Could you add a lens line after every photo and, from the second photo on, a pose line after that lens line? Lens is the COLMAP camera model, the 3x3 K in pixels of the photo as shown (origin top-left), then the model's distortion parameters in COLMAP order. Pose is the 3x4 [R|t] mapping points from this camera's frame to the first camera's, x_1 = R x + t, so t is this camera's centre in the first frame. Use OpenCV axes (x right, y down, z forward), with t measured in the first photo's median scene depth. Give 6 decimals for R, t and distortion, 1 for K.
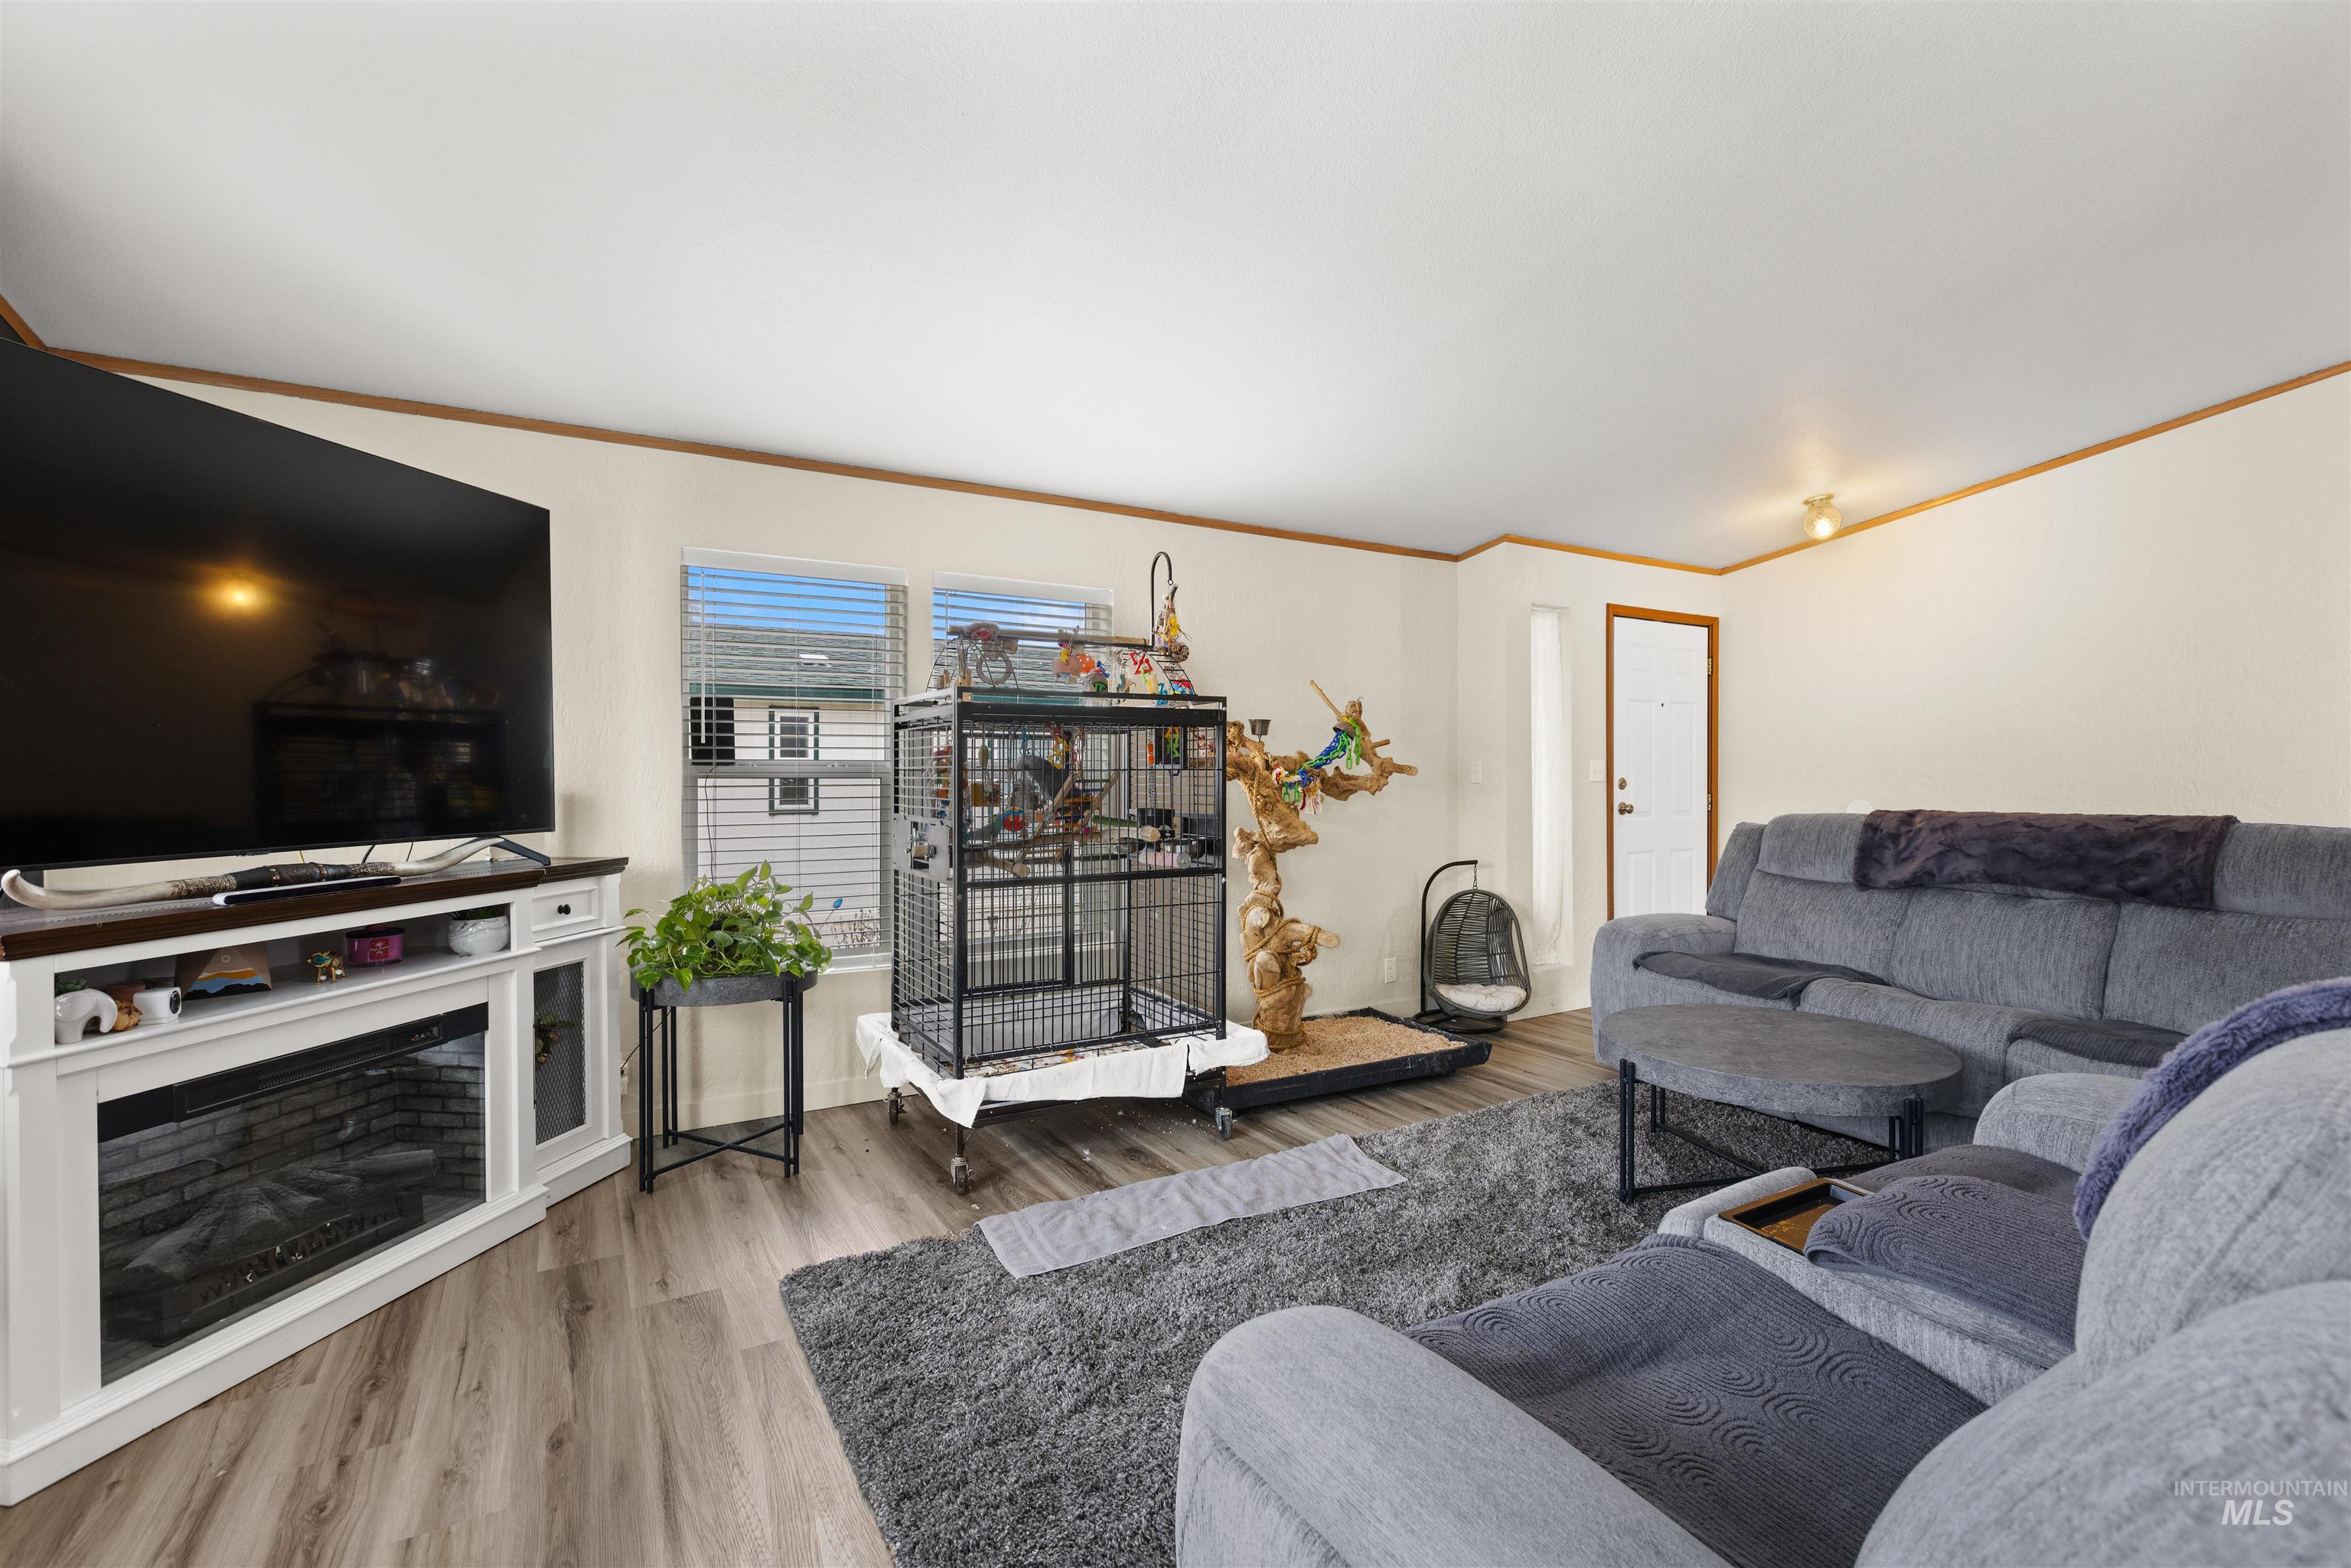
lens RADIAL K [[1041.5, 0, 1173.5], [0, 1041.5, 779.0], [0, 0, 1]] dist [-0.000306, 0.000382]
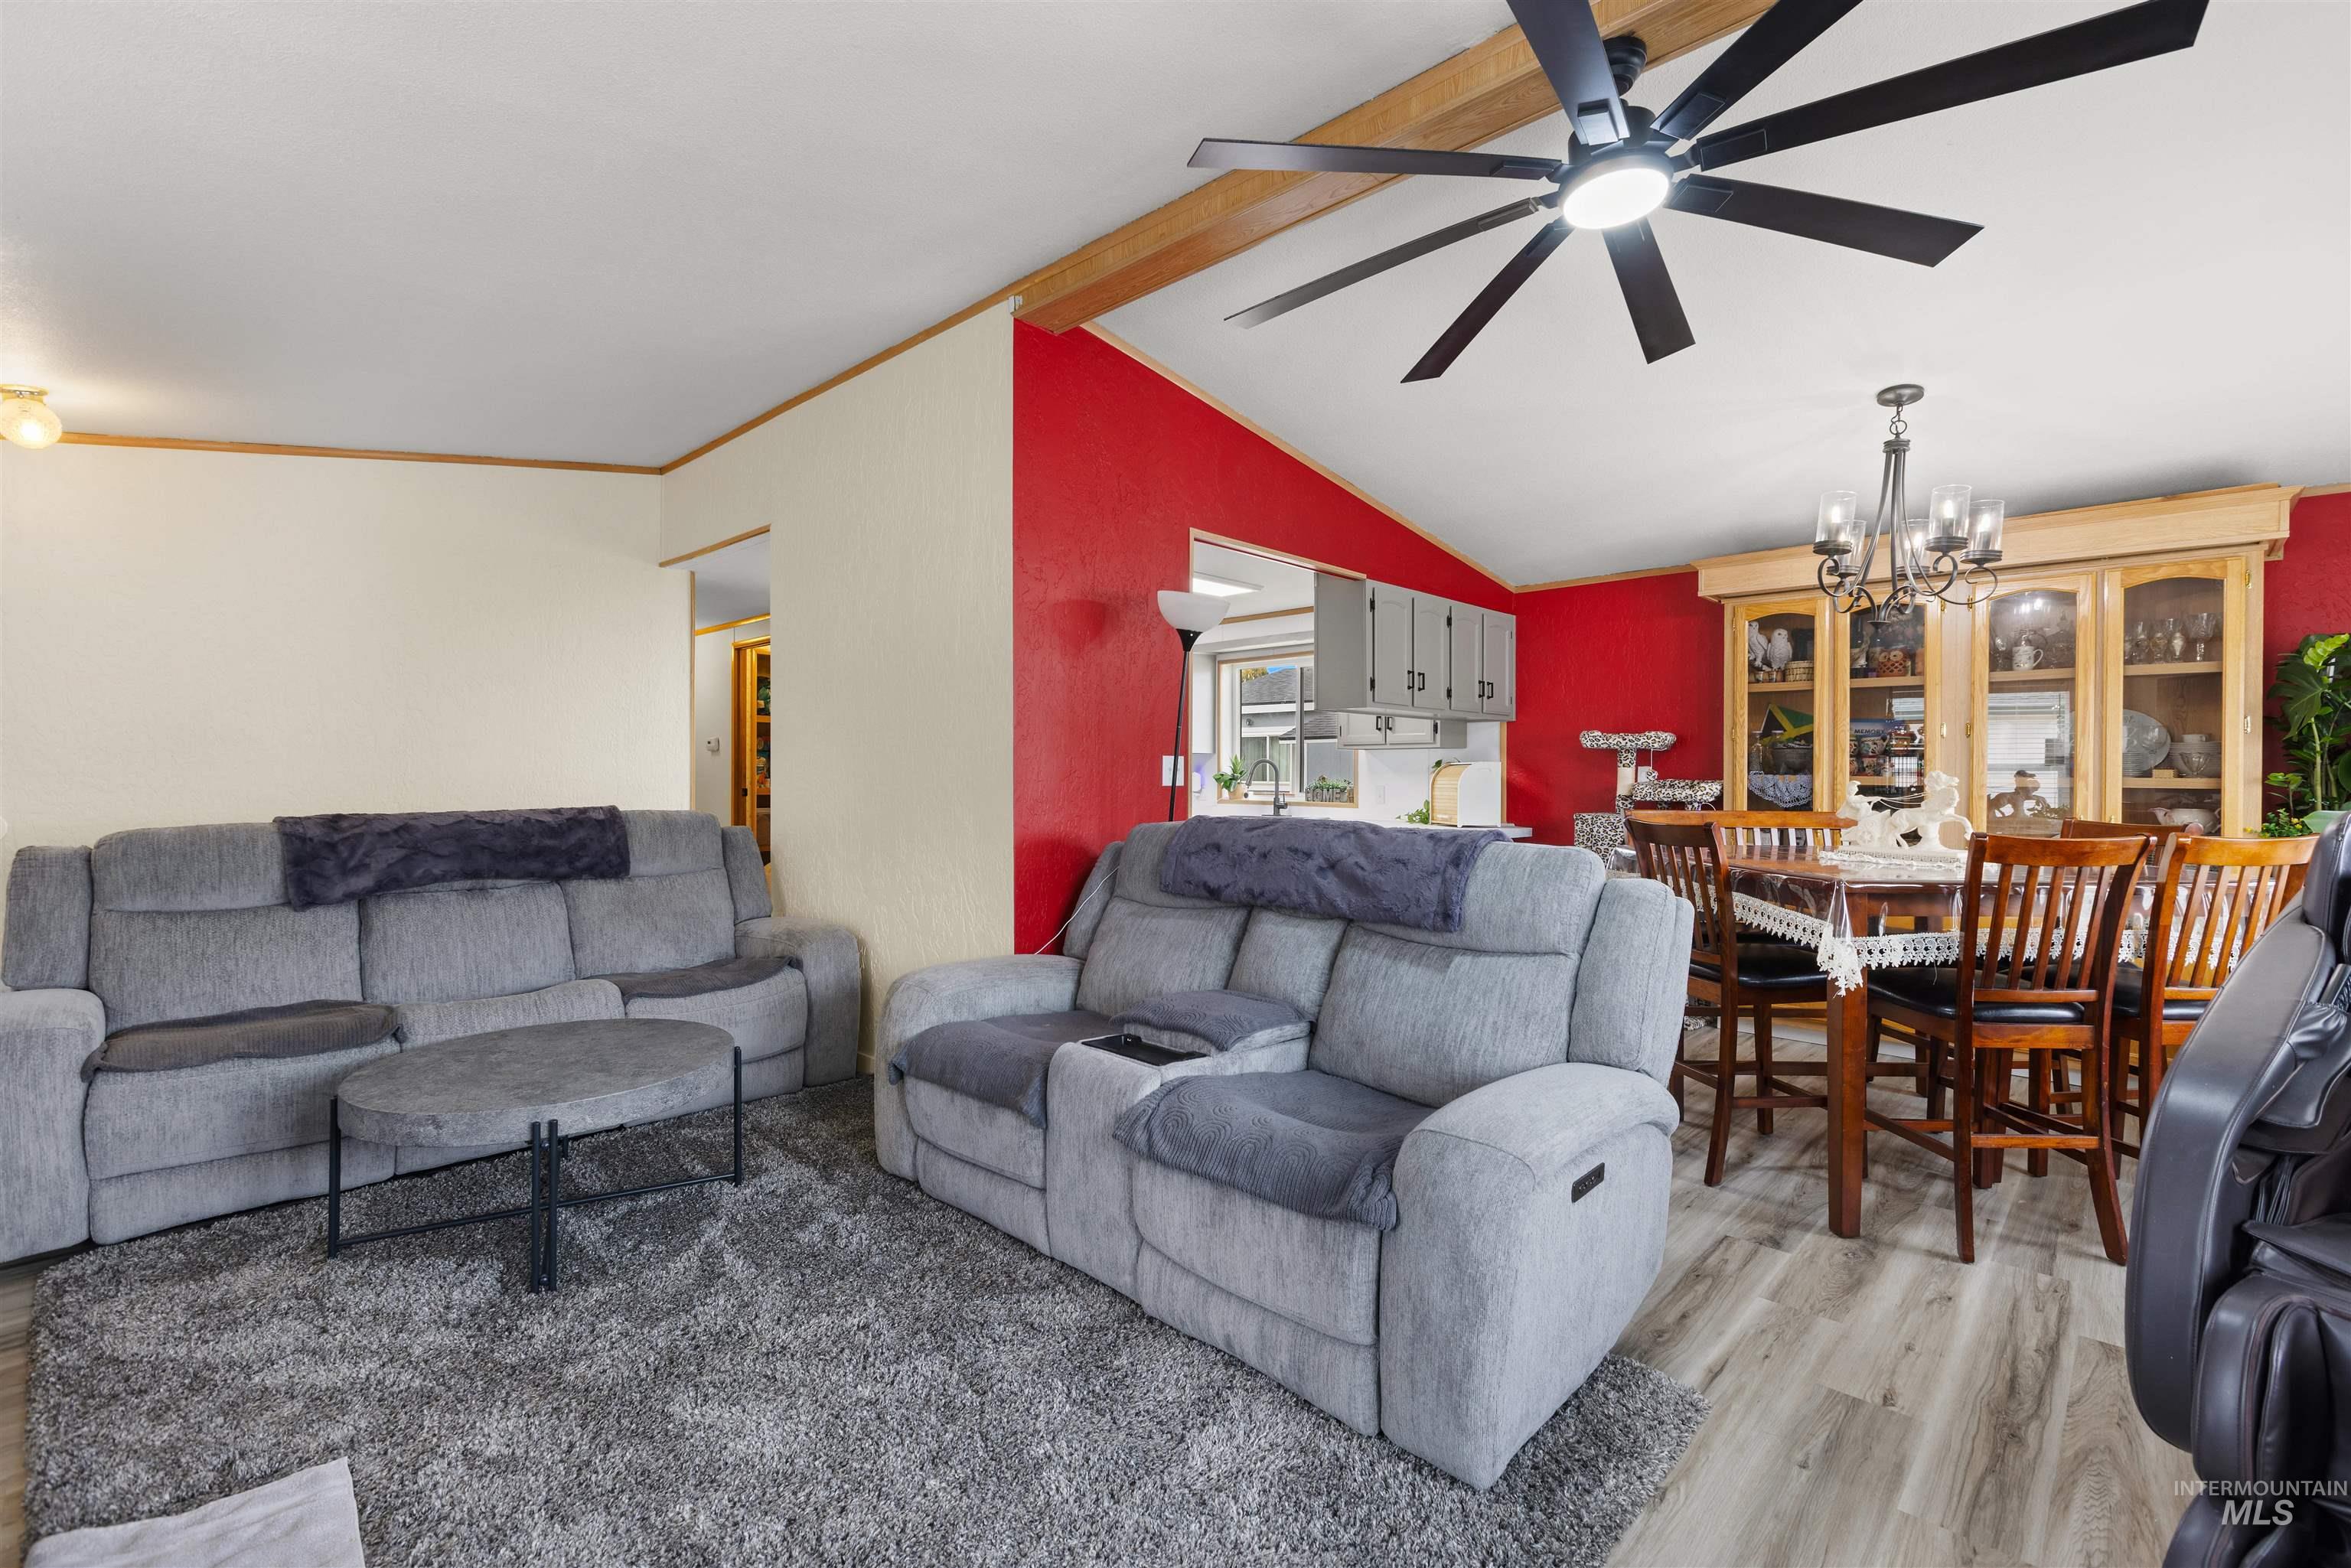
lens RADIAL K [[1041.5, 0, 1182.3], [0, 1041.5, 775.4], [0, 0, 1]] dist [-0.000306, 0.000382]
pose [[-0.288398, -0.005155, 0.957497, -0.422108], [0.002921, 0.999976, 0.006264, -0.009109], [-0.957506, 0.004604, -0.288376, 0.617539]]
